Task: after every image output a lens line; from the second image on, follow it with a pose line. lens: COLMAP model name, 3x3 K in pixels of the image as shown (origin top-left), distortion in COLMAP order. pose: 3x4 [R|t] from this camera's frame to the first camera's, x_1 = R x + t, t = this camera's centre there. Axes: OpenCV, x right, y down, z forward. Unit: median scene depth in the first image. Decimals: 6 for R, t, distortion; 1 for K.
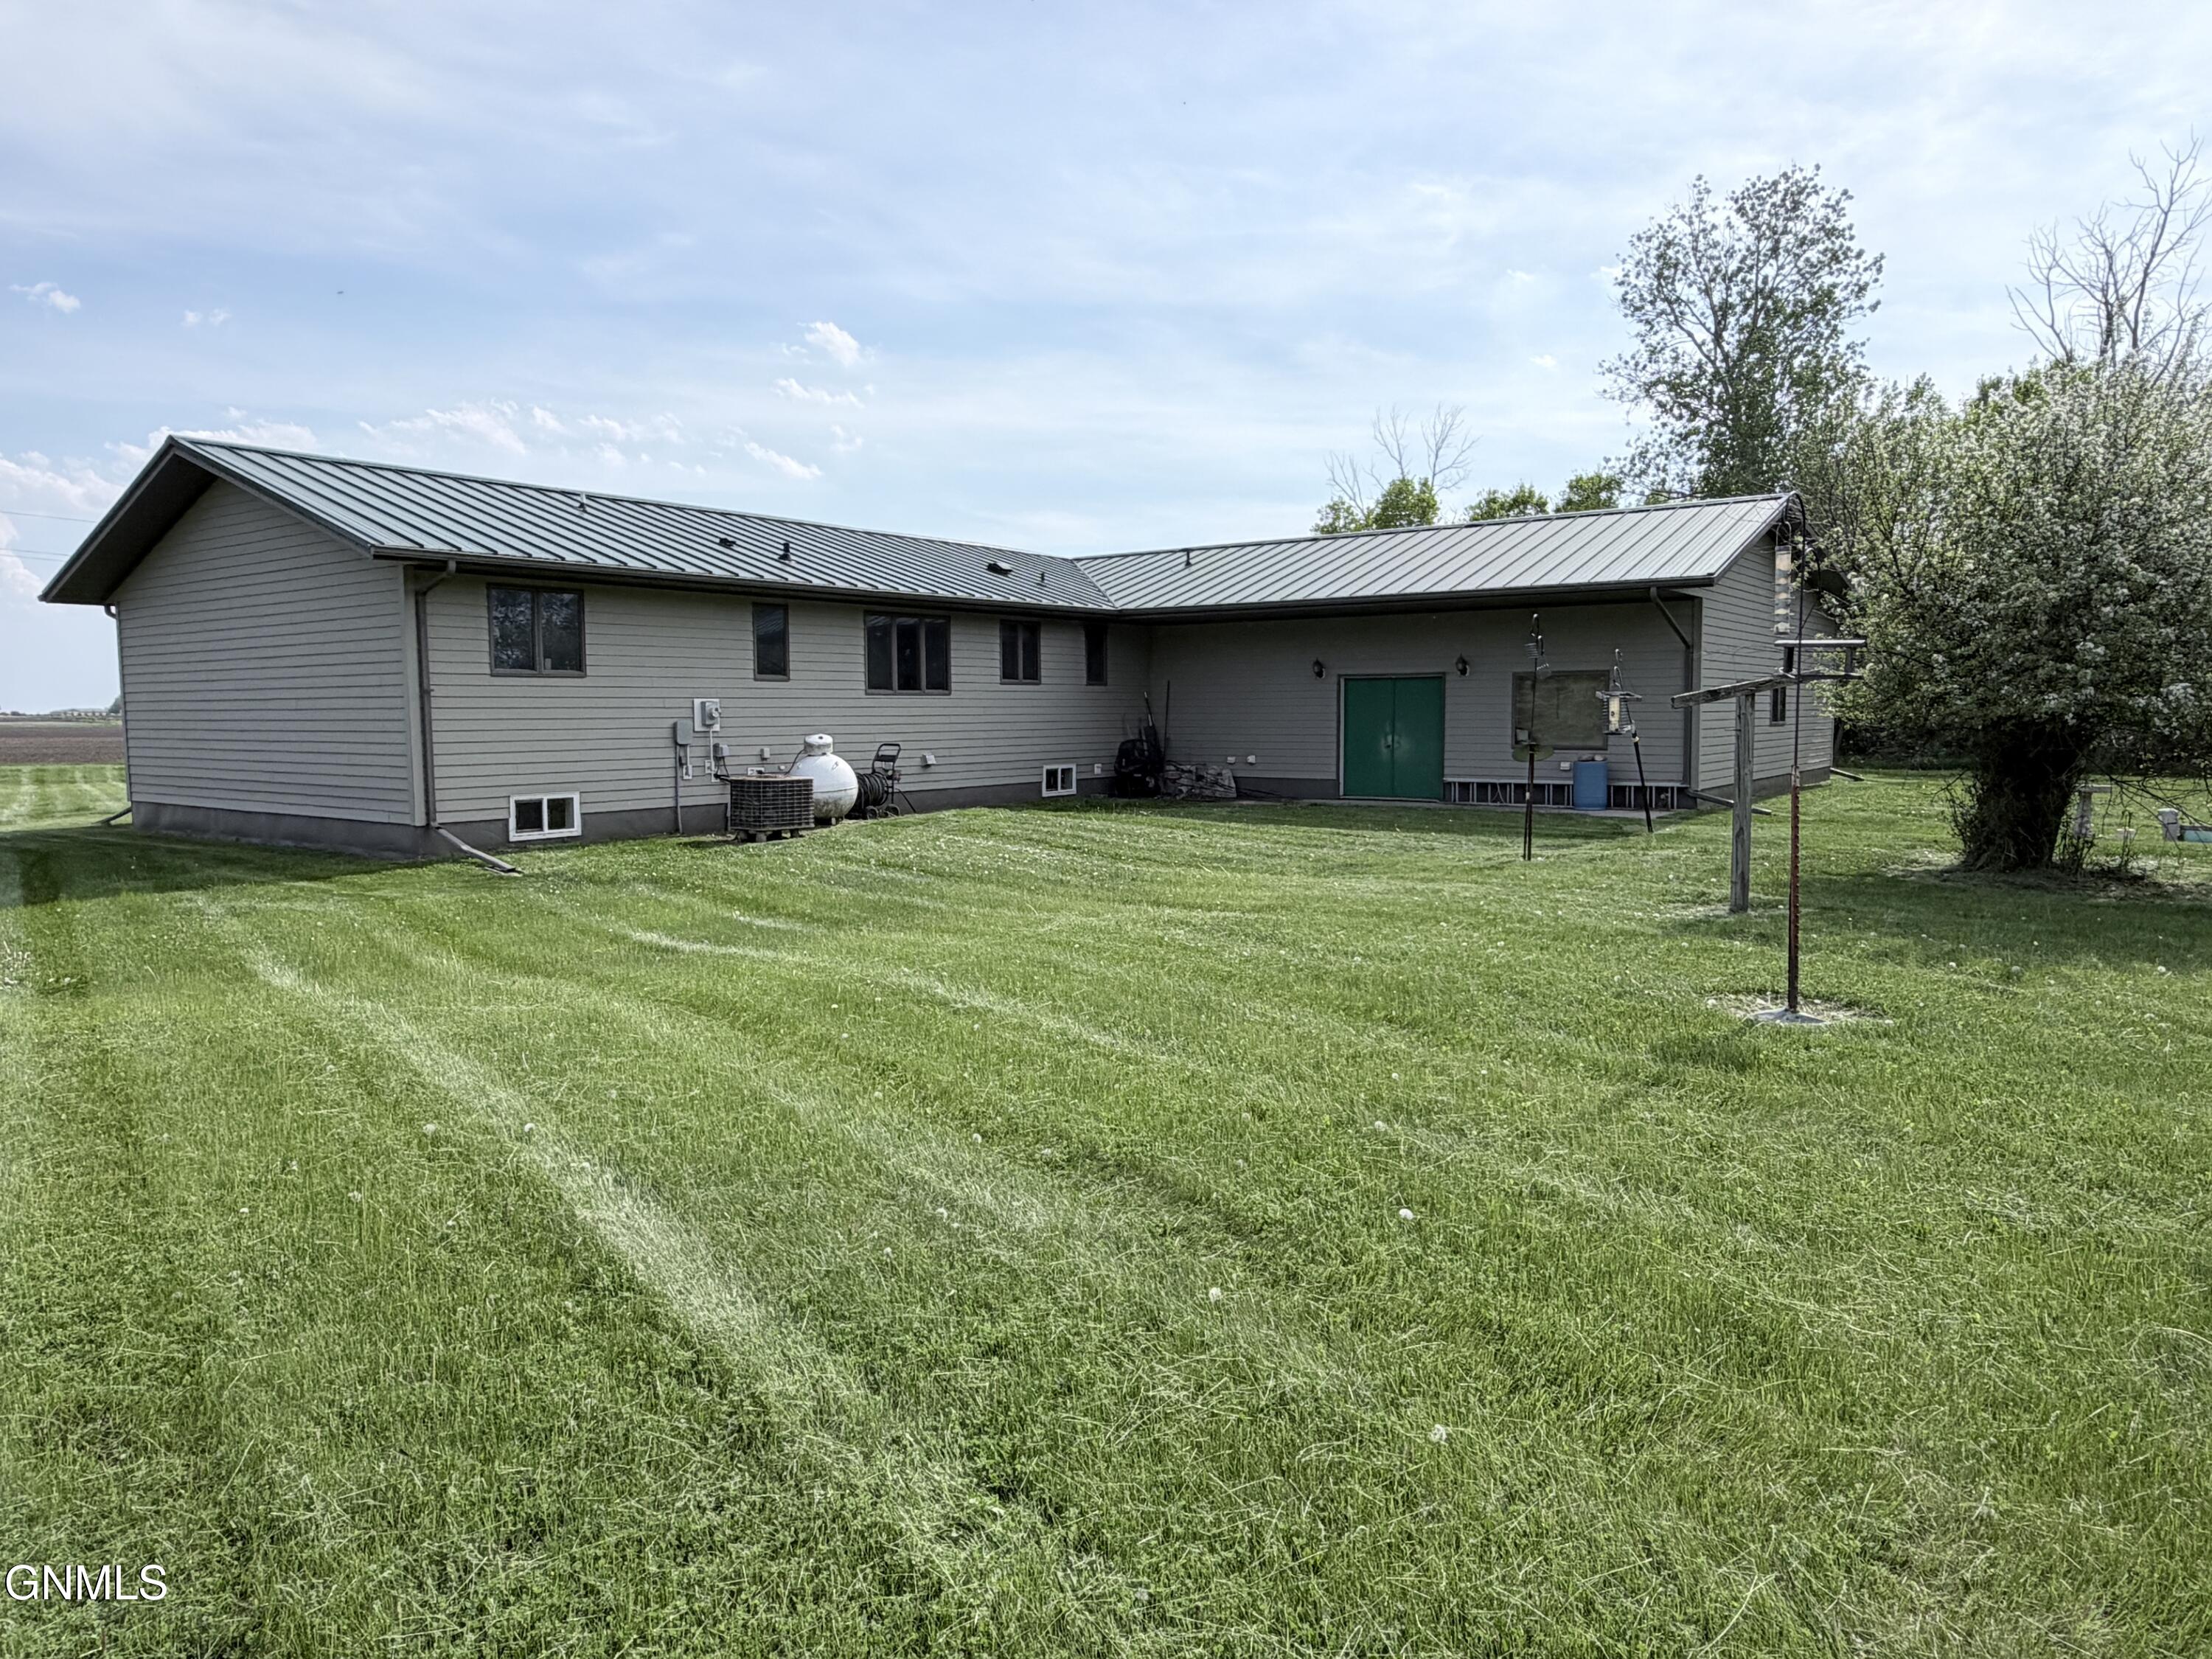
lens RADIAL K [[1424.9, 0, 1106.0], [0, 1424.9, 829.5], [0, 0, 1]] dist [0.202073, 0.000491]
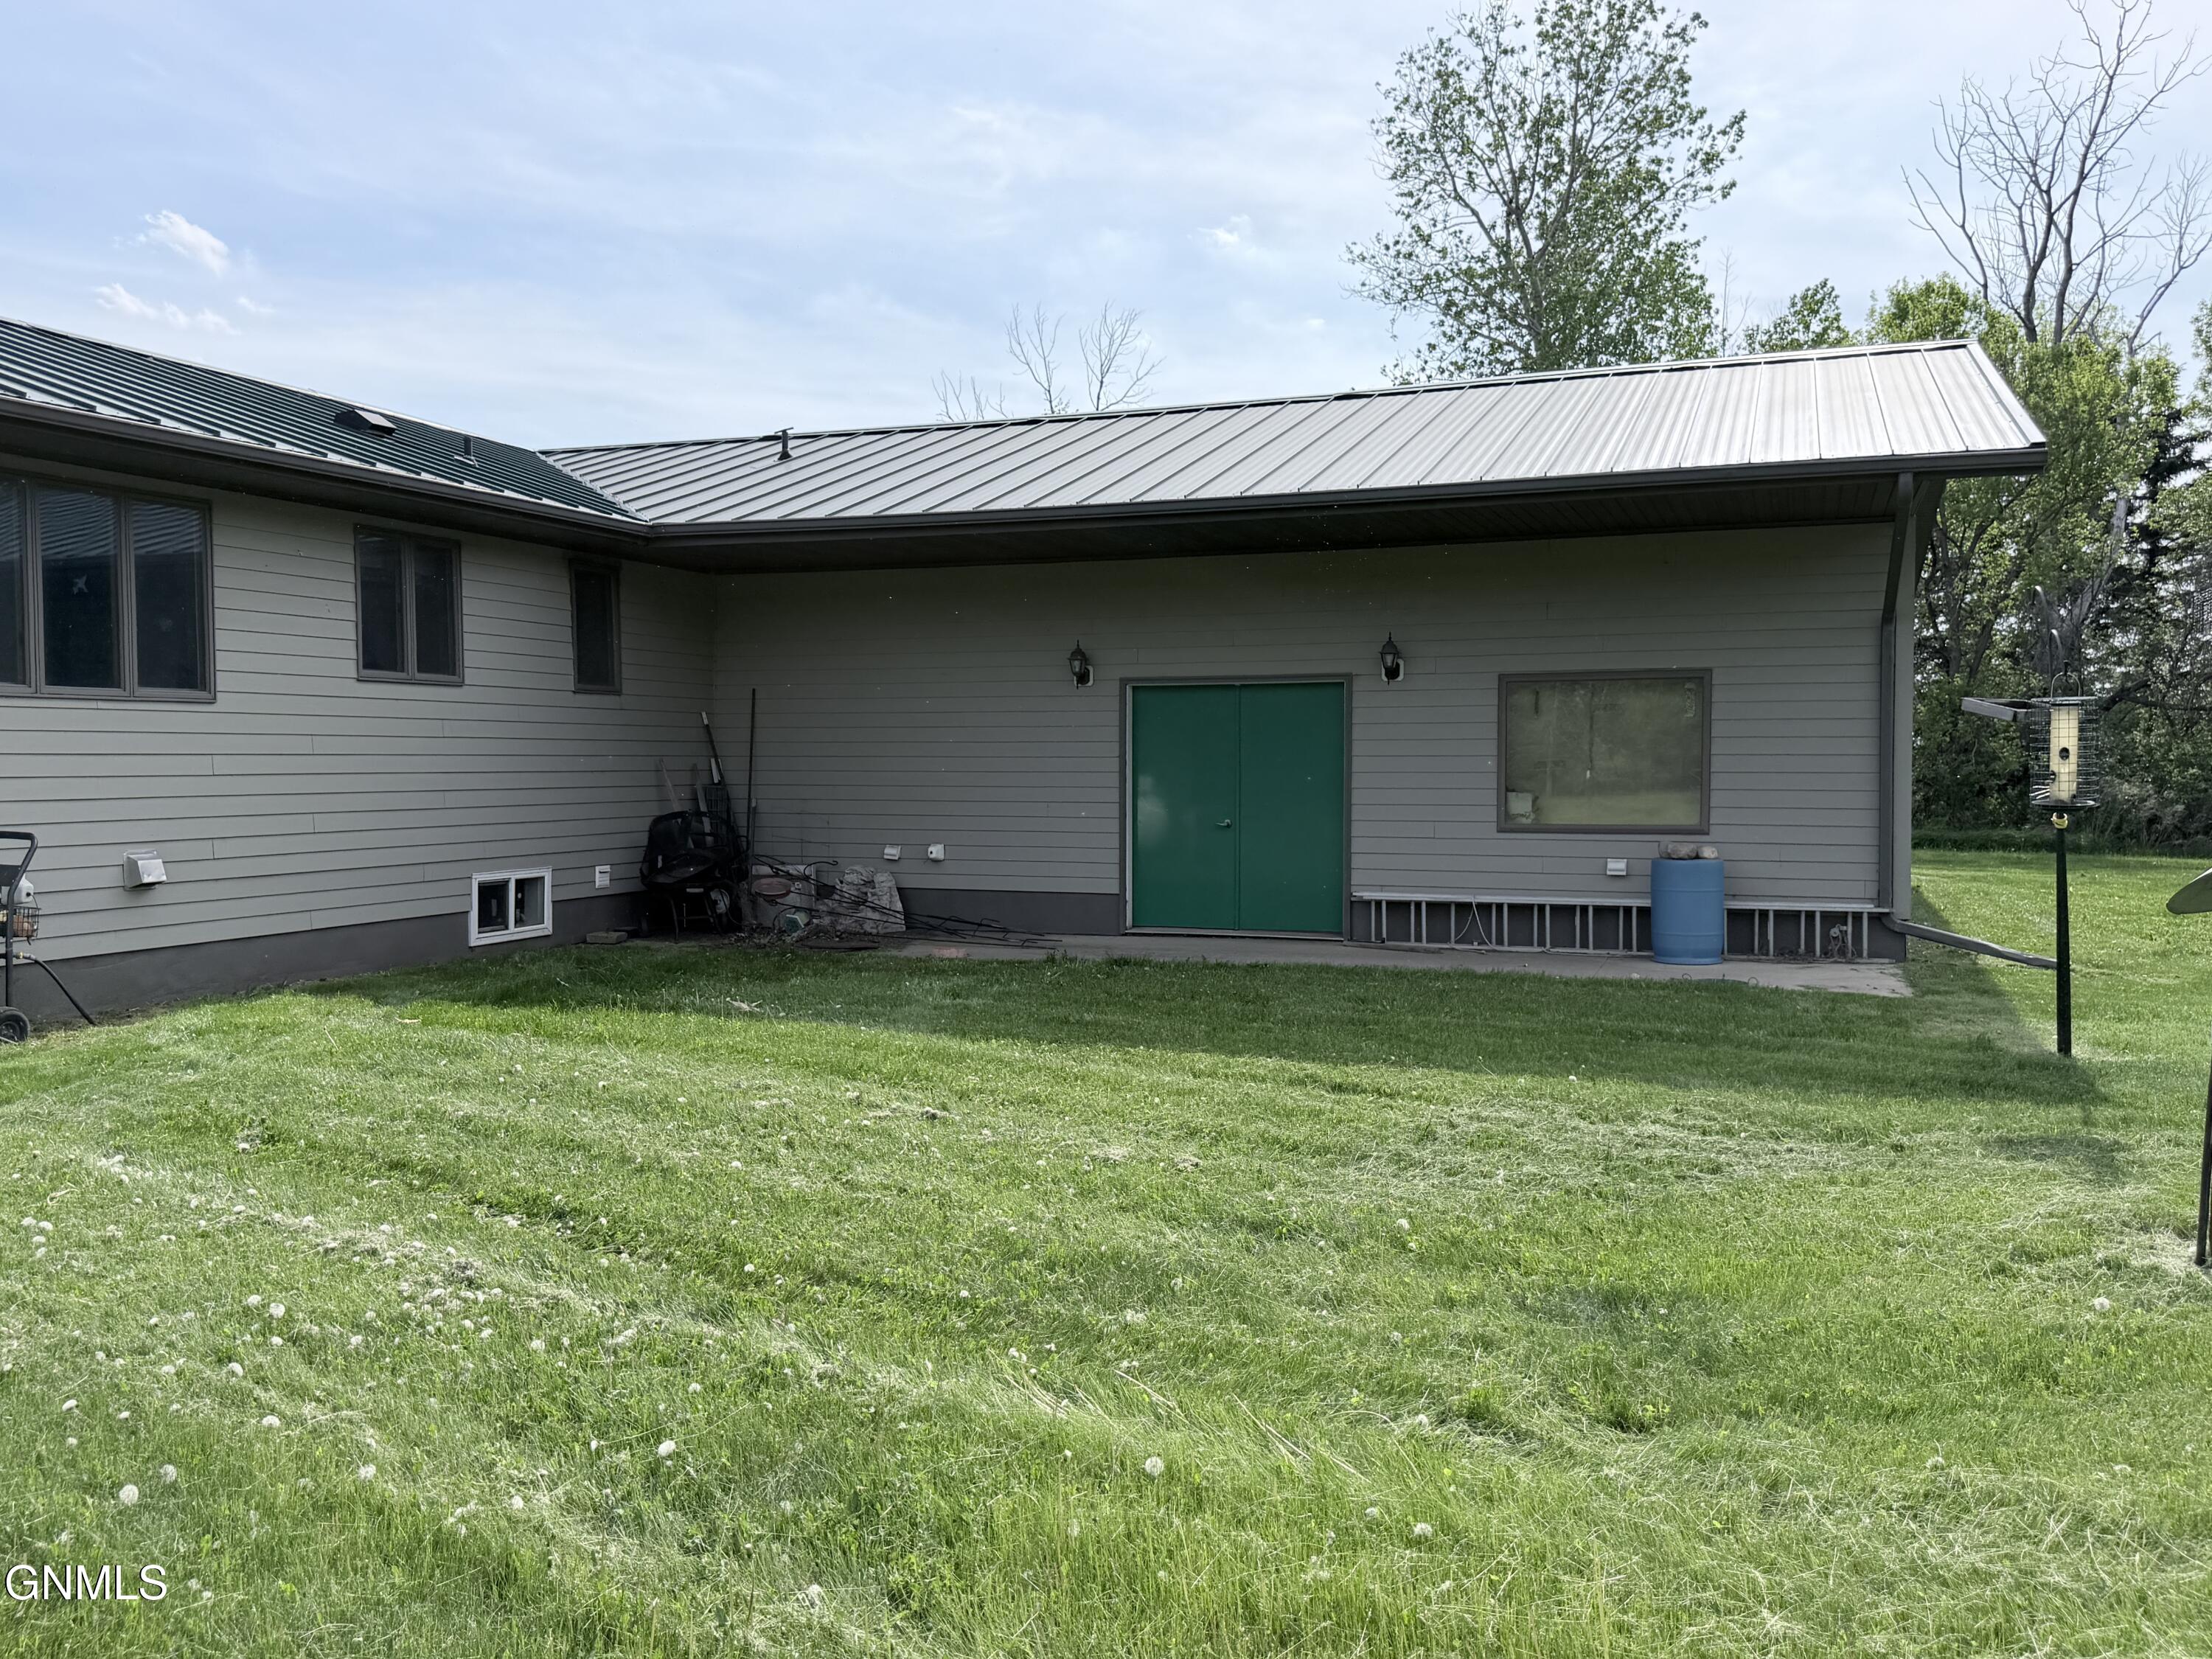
lens RADIAL K [[1842.1, 0, 1106.0], [0, 1842.1, 829.5], [0, 0, 1]] dist [0.214989, -0.326533]
pose [[0.959657, -0.007972, 0.281060, -0.018782], [0.021506, 0.998751, -0.045101, -0.027497], [-0.280350, 0.049326, 0.958630, 0.388450]]
